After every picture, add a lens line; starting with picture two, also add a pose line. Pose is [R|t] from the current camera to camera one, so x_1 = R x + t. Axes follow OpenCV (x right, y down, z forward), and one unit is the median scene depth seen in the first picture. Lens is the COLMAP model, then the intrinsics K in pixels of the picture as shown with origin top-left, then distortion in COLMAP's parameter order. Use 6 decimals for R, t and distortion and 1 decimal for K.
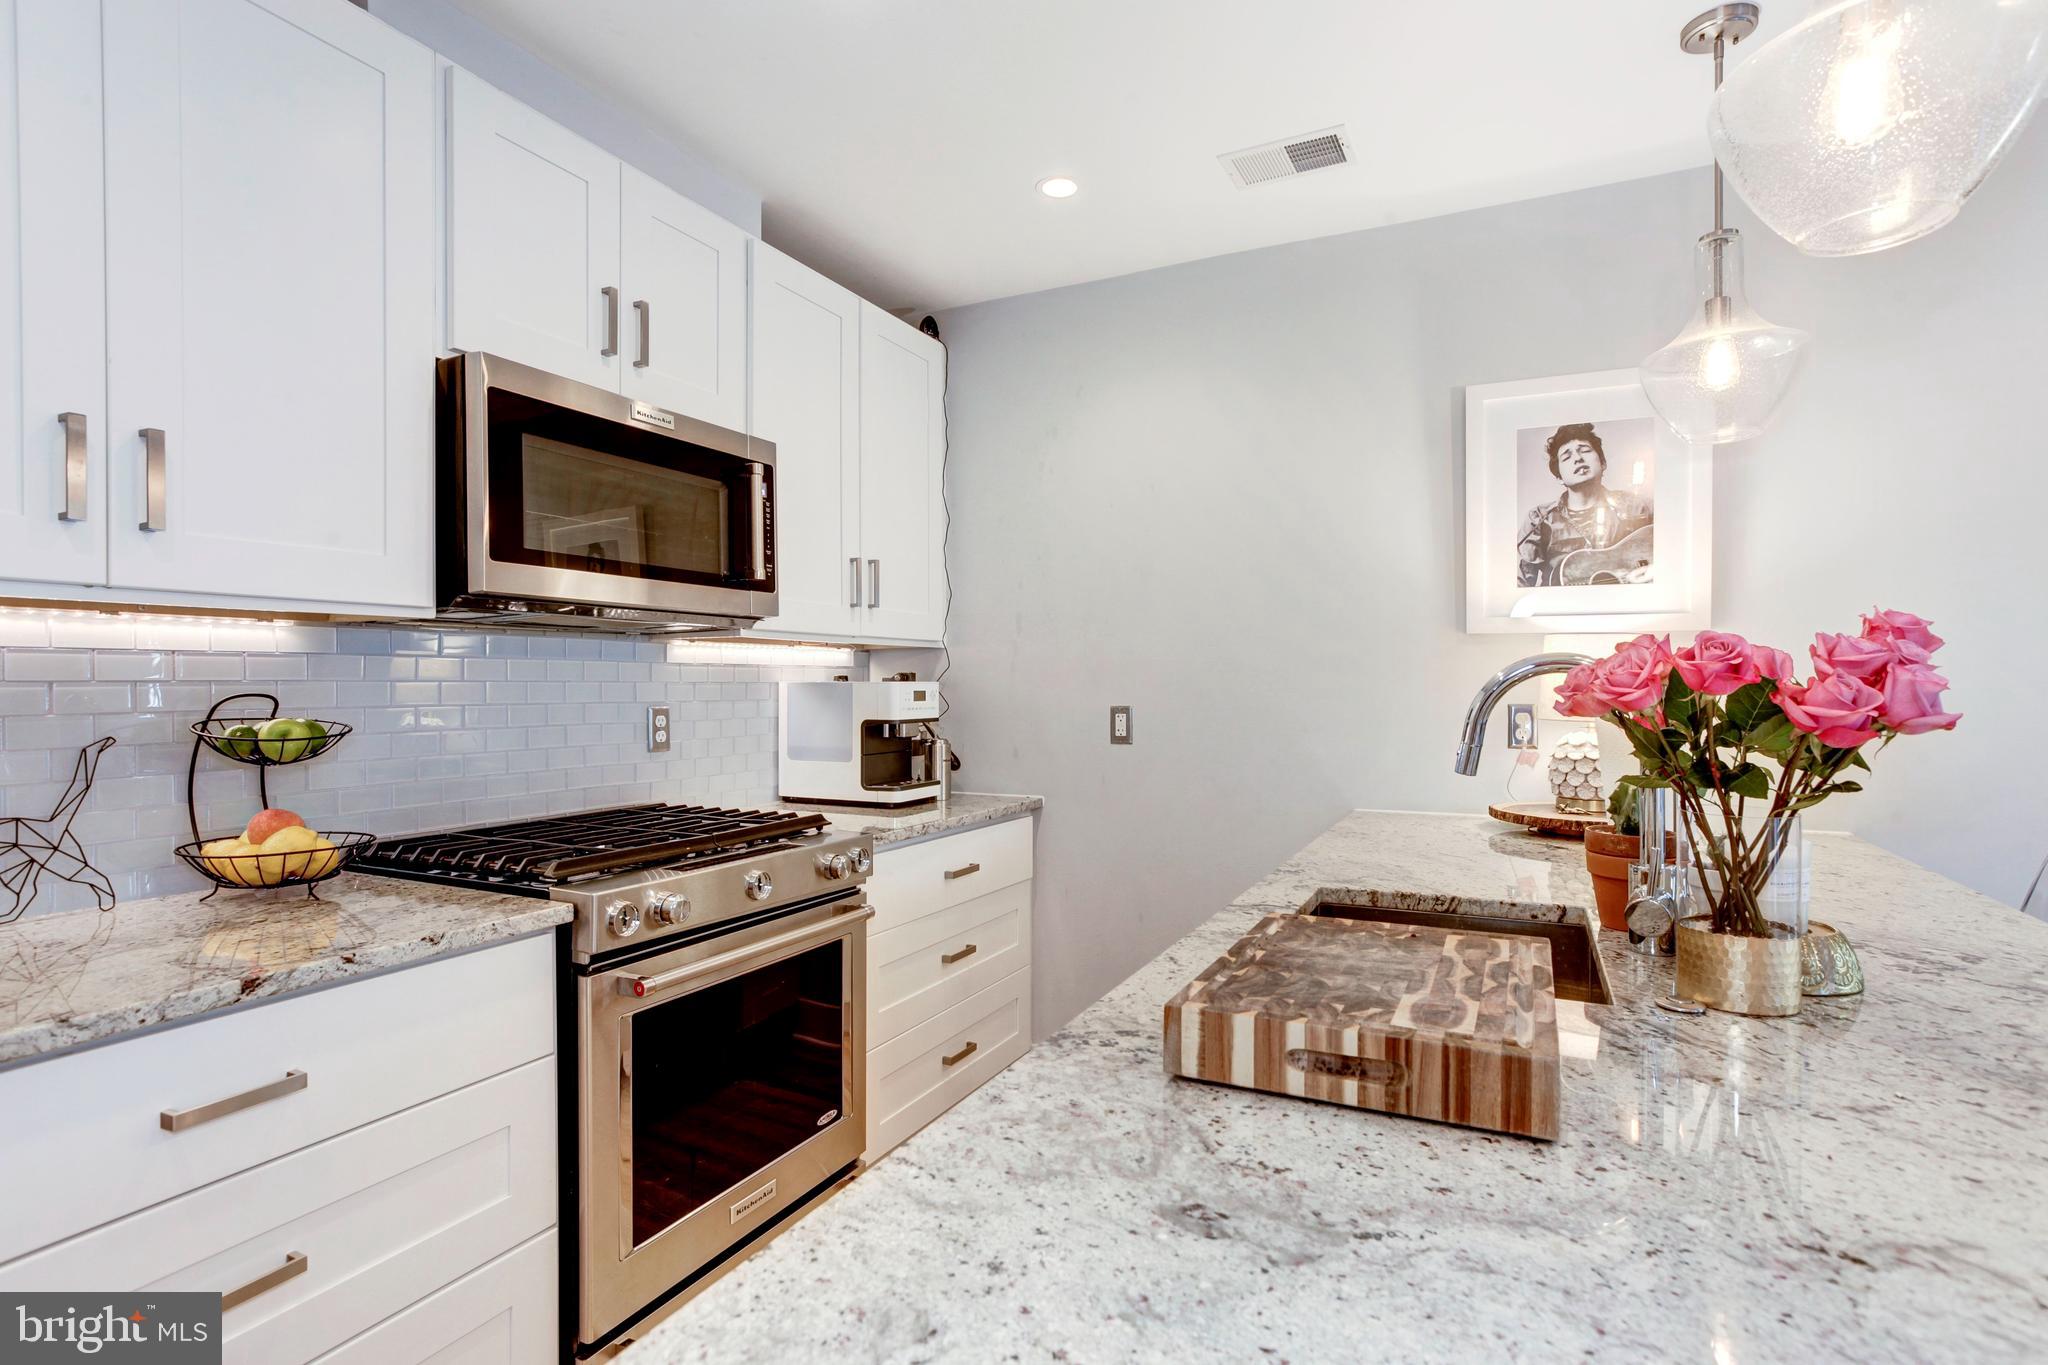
lens RADIAL K [[1019.1, 0, 1037.3], [0, 1019.1, 683.3], [0, 0, 1]] dist [-0.009561, 0.009305]
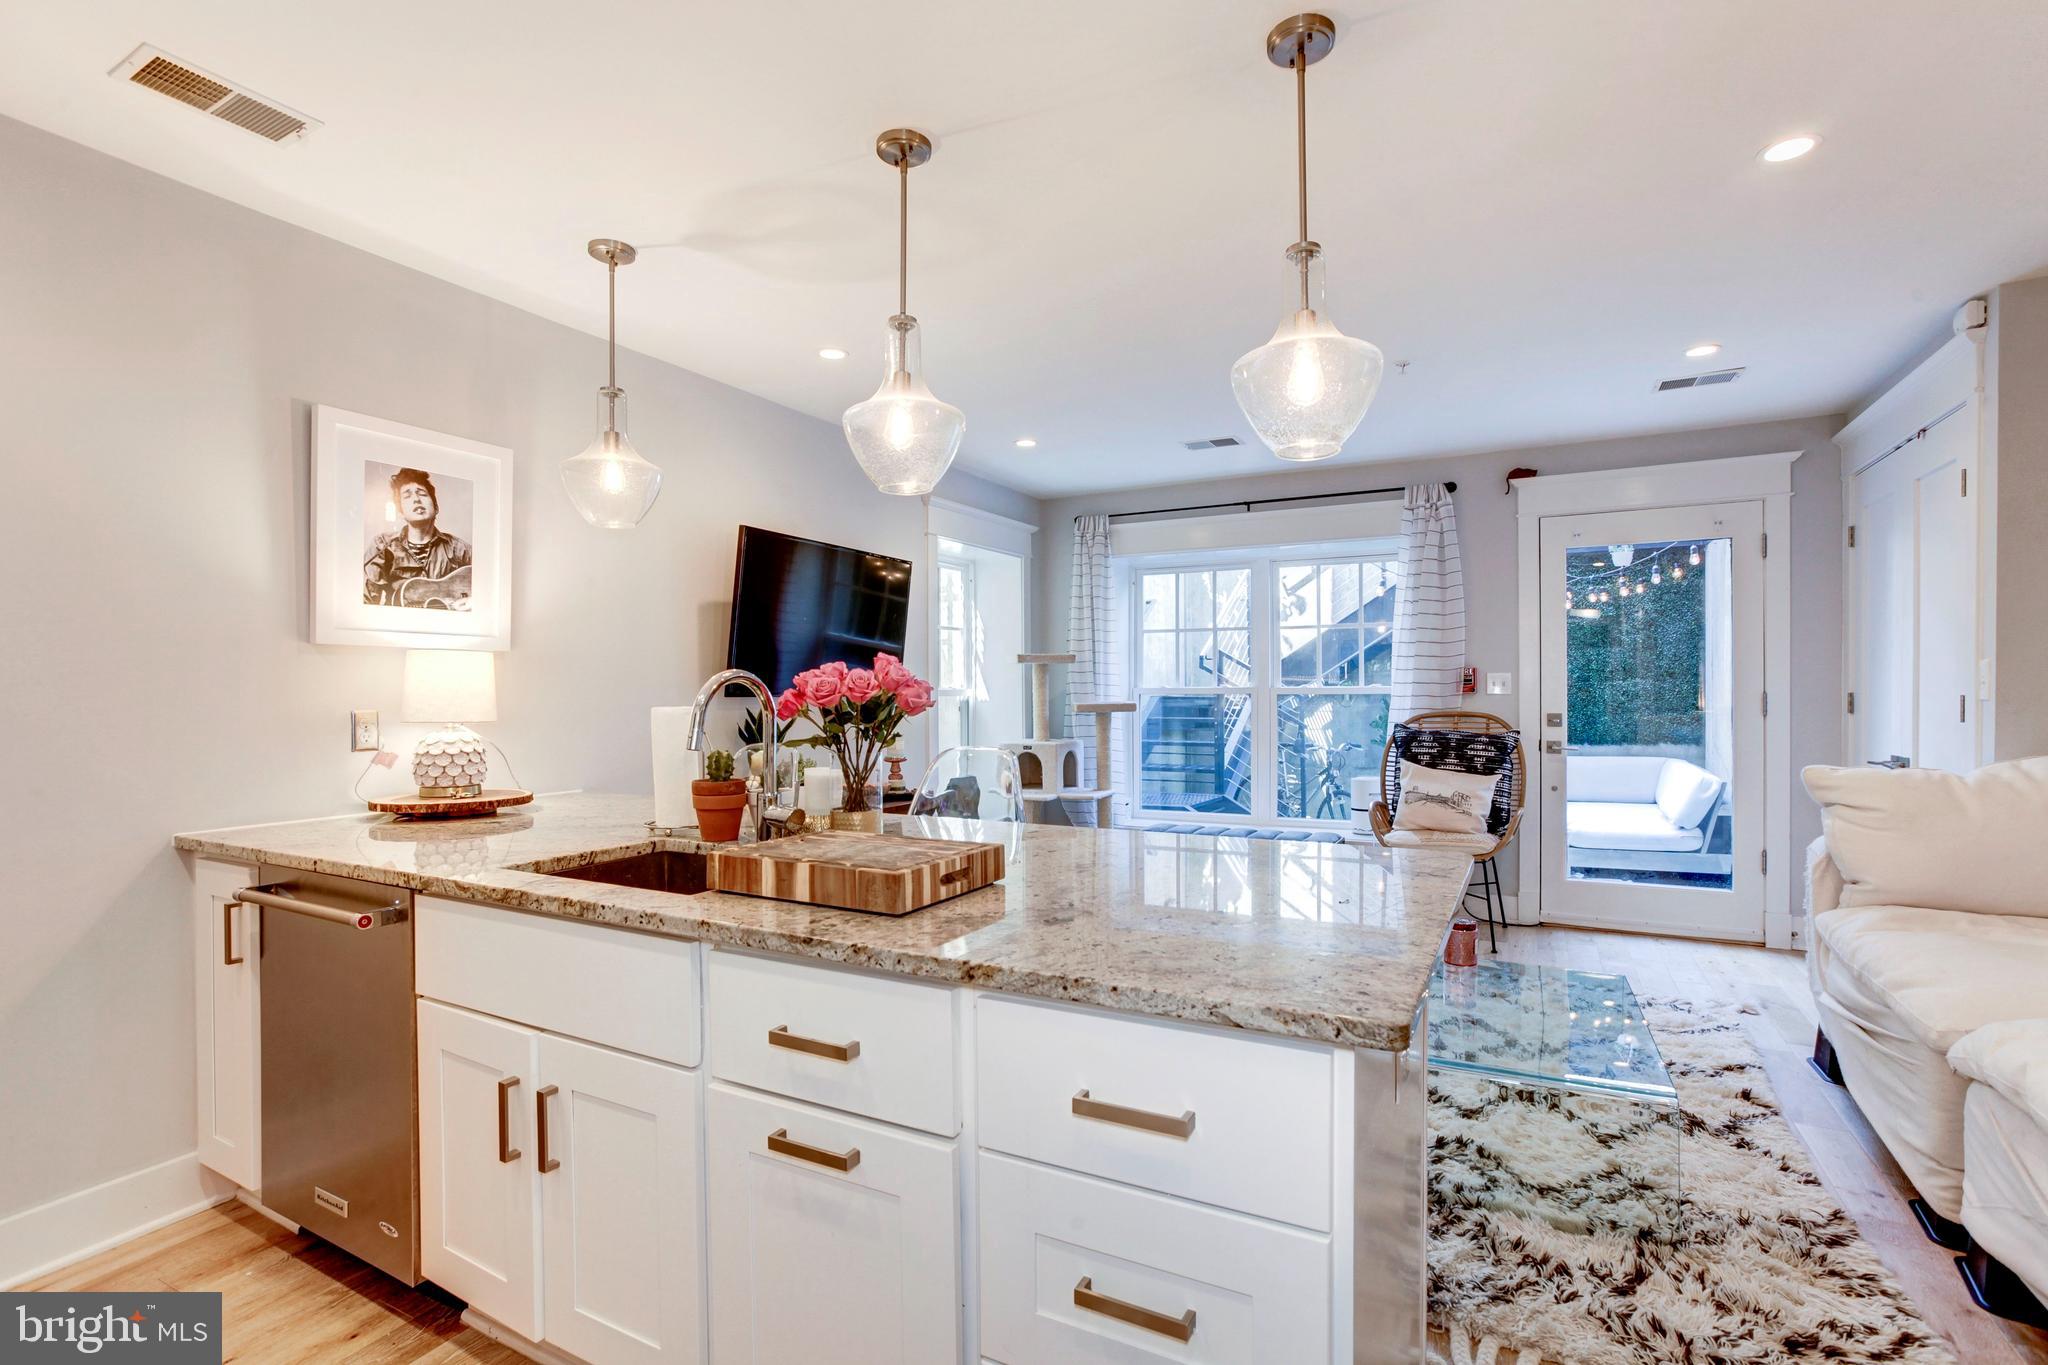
lens RADIAL K [[926.4, 0, 1024.5], [0, 926.4, 691.4], [0, 0, 1]] dist [-0.023813, 0.009833]
pose [[0.044863, -0.000217, 0.998993, -0.655203], [0.004430, 0.999990, 0.000019, 0.004510], [-0.998983, 0.004425, 0.044864, 0.334758]]
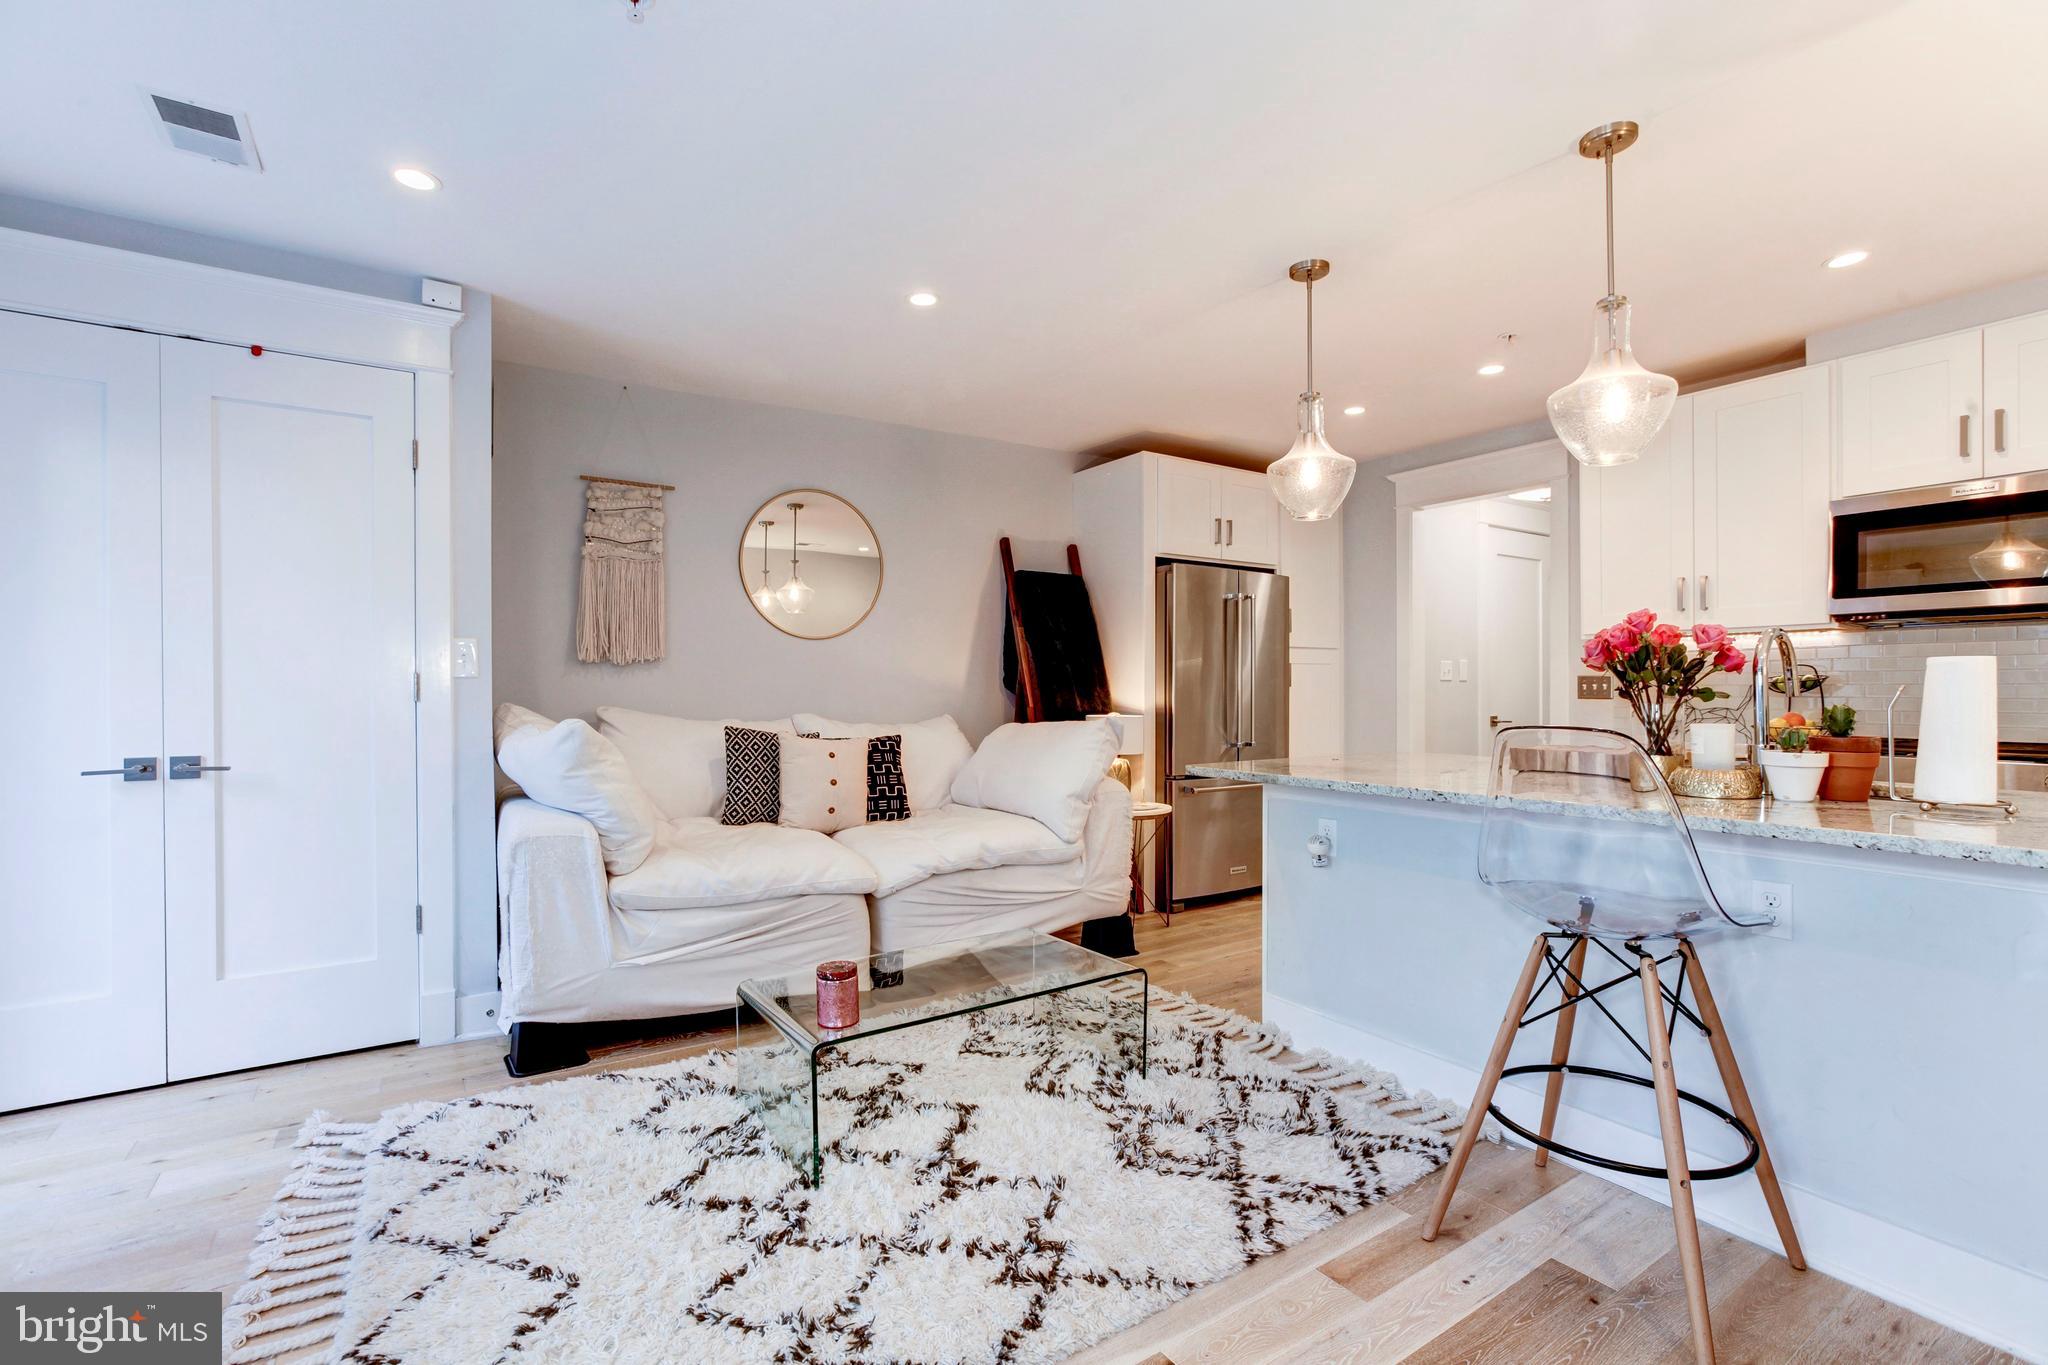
lens RADIAL K [[926.4, 0, 1038.3], [0, 926.4, 685.2], [0, 0, 1]] dist [-0.023813, 0.009833]
pose [[-0.508099, -0.000952, -0.861298, 1.792779], [0.003535, 0.999989, -0.003190, 0.052360], [0.861291, -0.004665, -0.508090, 0.501640]]
